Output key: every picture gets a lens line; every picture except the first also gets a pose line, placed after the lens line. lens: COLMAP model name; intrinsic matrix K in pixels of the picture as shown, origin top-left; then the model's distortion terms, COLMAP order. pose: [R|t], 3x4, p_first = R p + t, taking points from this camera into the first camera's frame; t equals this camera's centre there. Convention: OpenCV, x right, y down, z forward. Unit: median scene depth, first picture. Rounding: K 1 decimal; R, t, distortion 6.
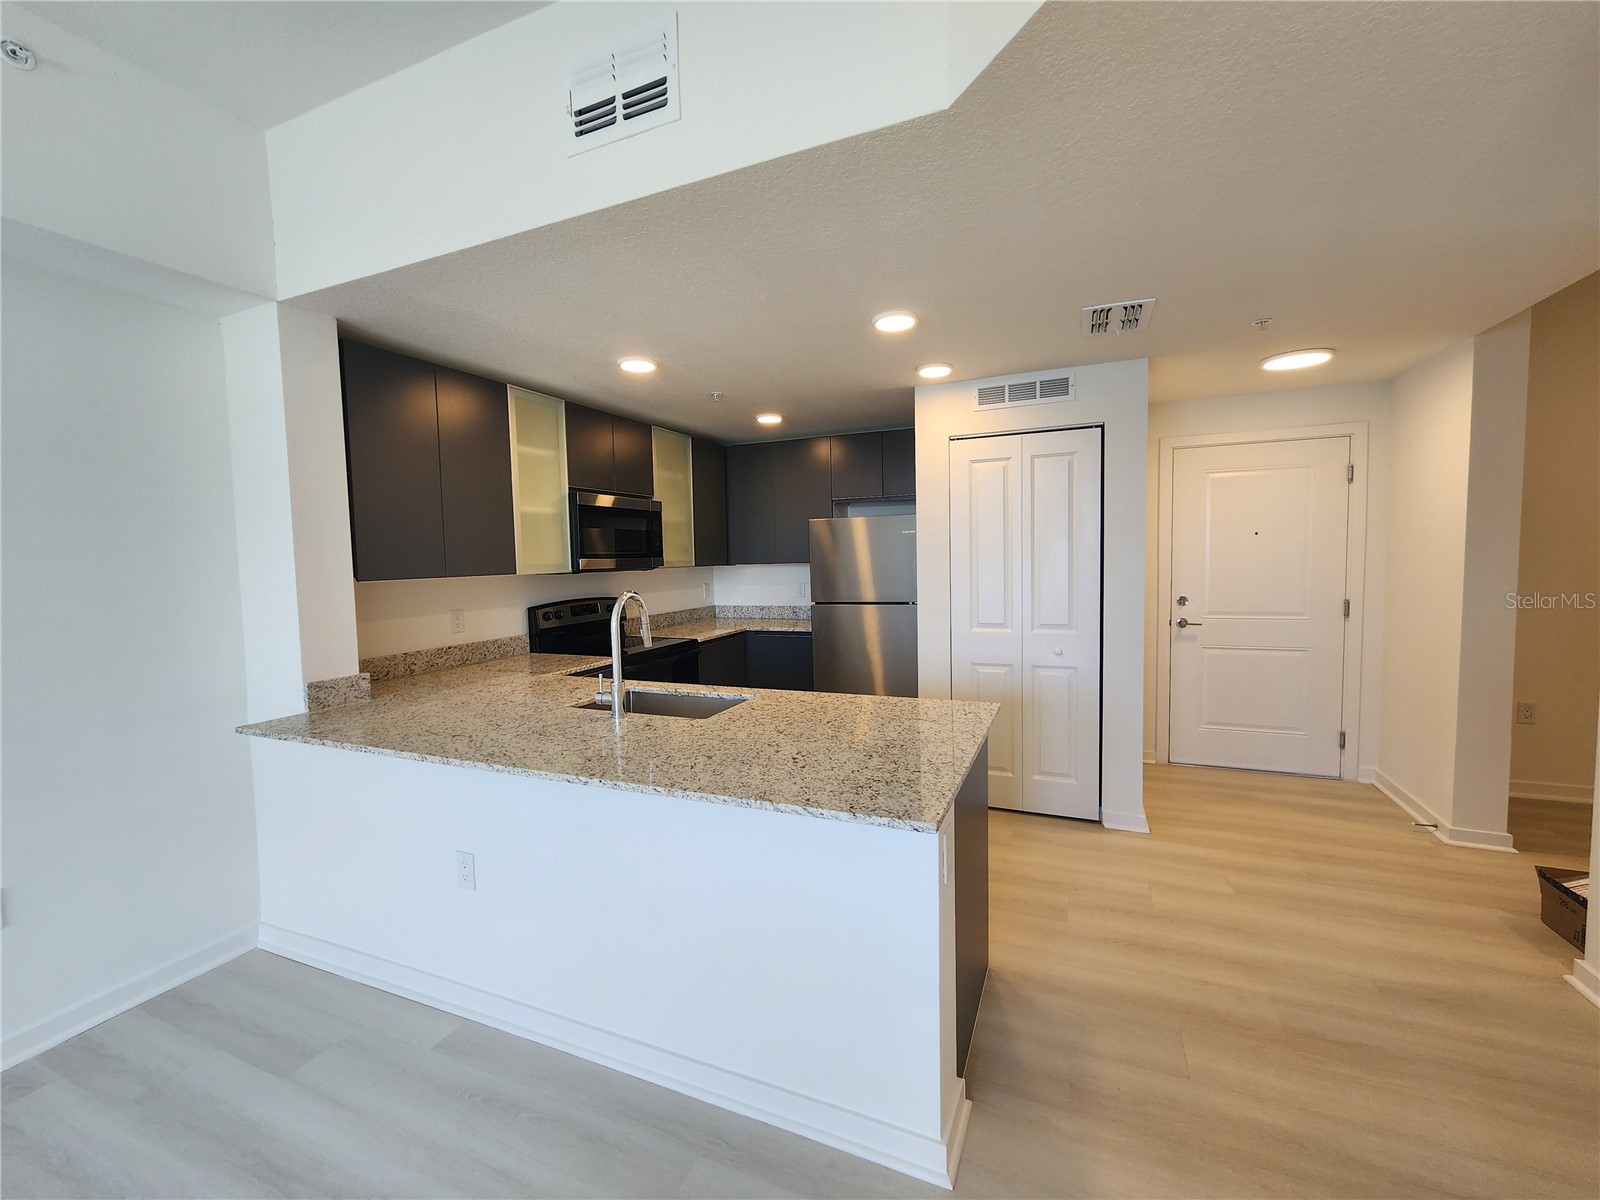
lens RADIAL K [[660.0, 0, 802.1], [0, 660.0, 595.4], [0, 0, 1]] dist [-0.000736, 0.000226]
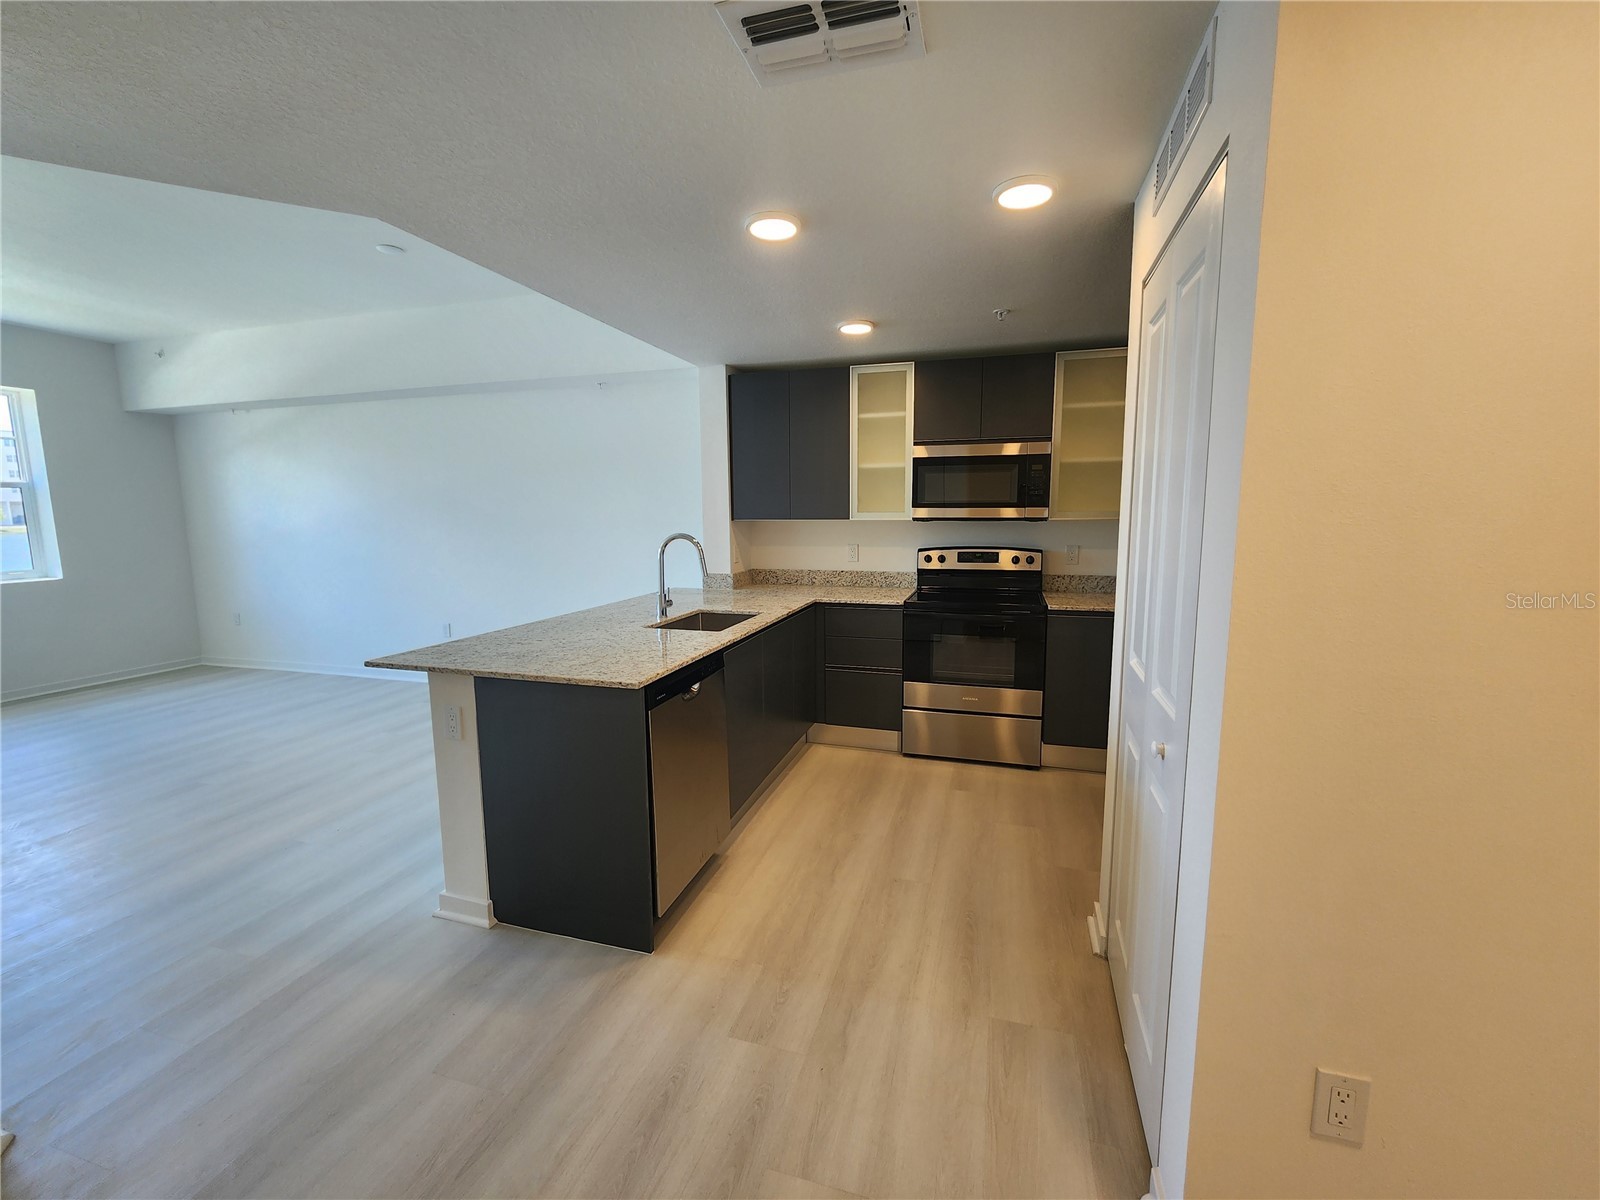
lens RADIAL K [[657.8, 0, 806.5], [0, 657.8, 596.0], [0, 0, 1]] dist [0.000140, -0.000048]
pose [[0.109951, 0.150239, -0.982517, 0.819076], [-0.056572, 0.987853, 0.144725, -0.065308], [0.992326, 0.039670, 0.117115, 0.774359]]
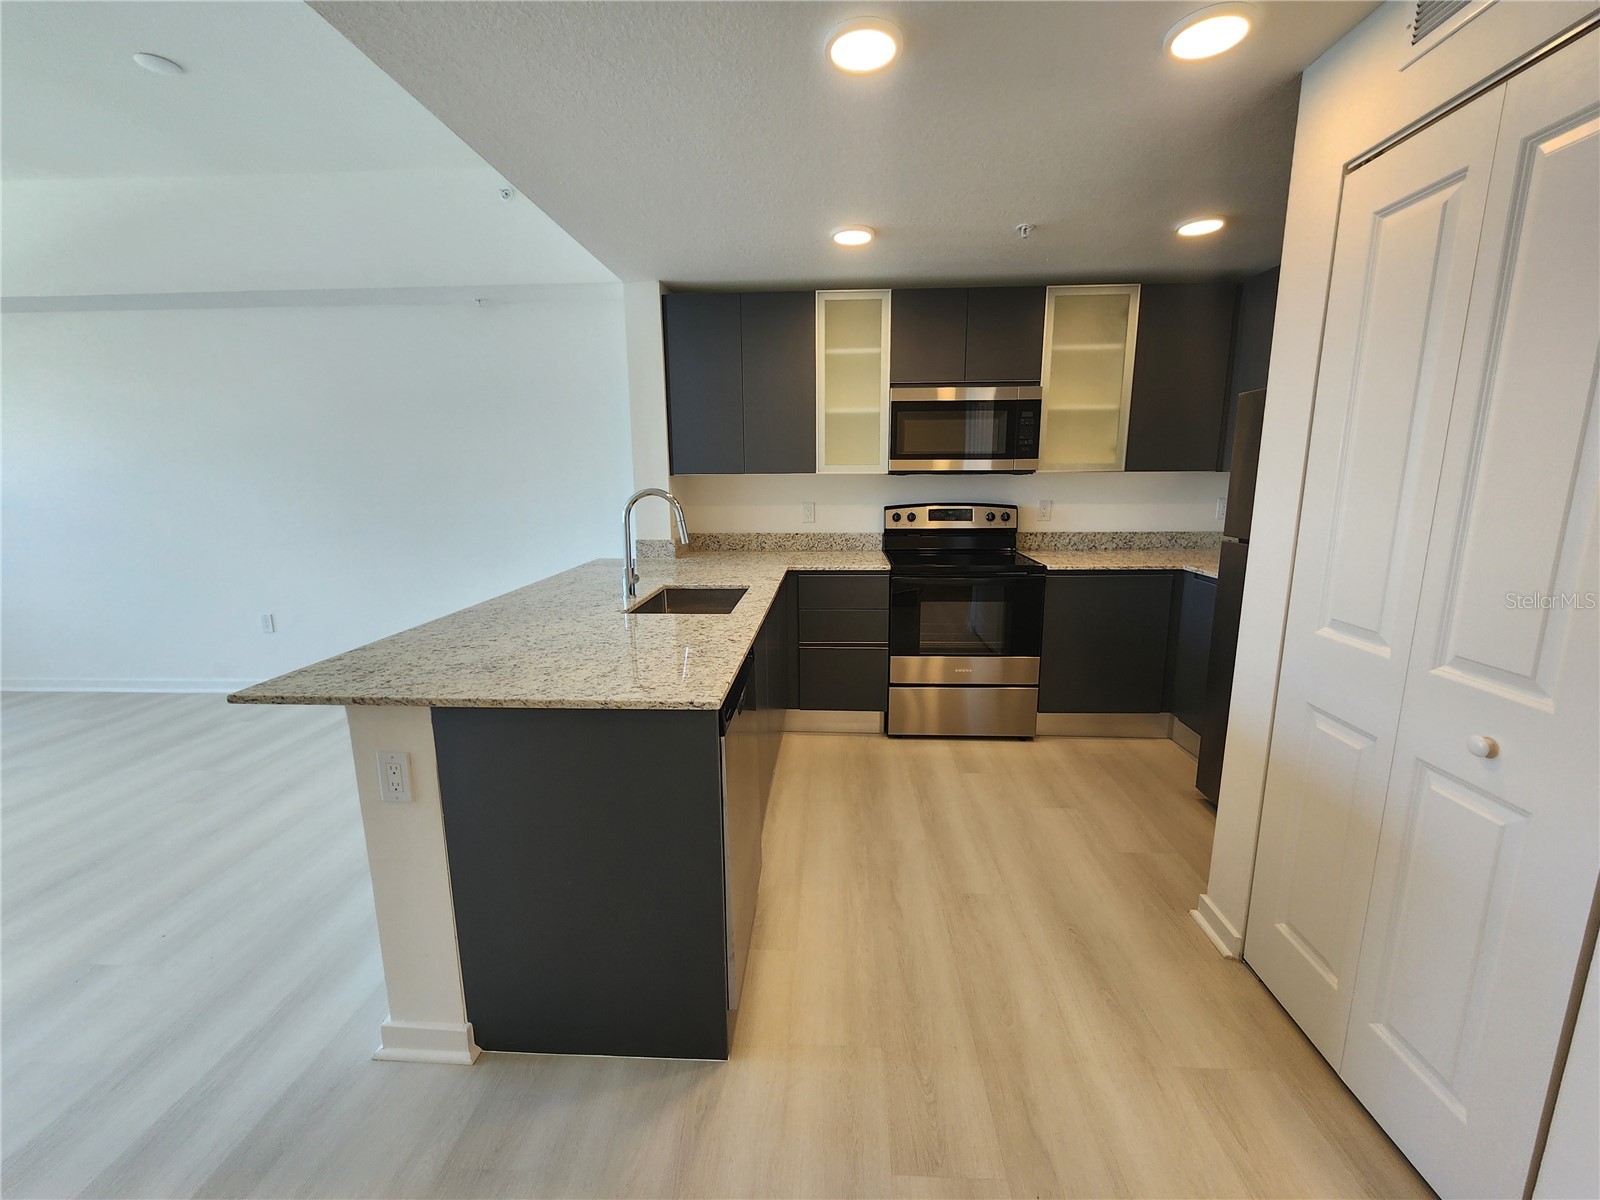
lens RADIAL K [[660.0, 0, 802.1], [0, 660.0, 595.4], [0, 0, 1]] dist [-0.000736, 0.000226]
pose [[0.341468, 0.194339, -0.919582, 0.605103], [-0.057461, 0.980877, 0.185956, -0.036067], [0.938135, -0.010658, 0.346105, 0.595878]]
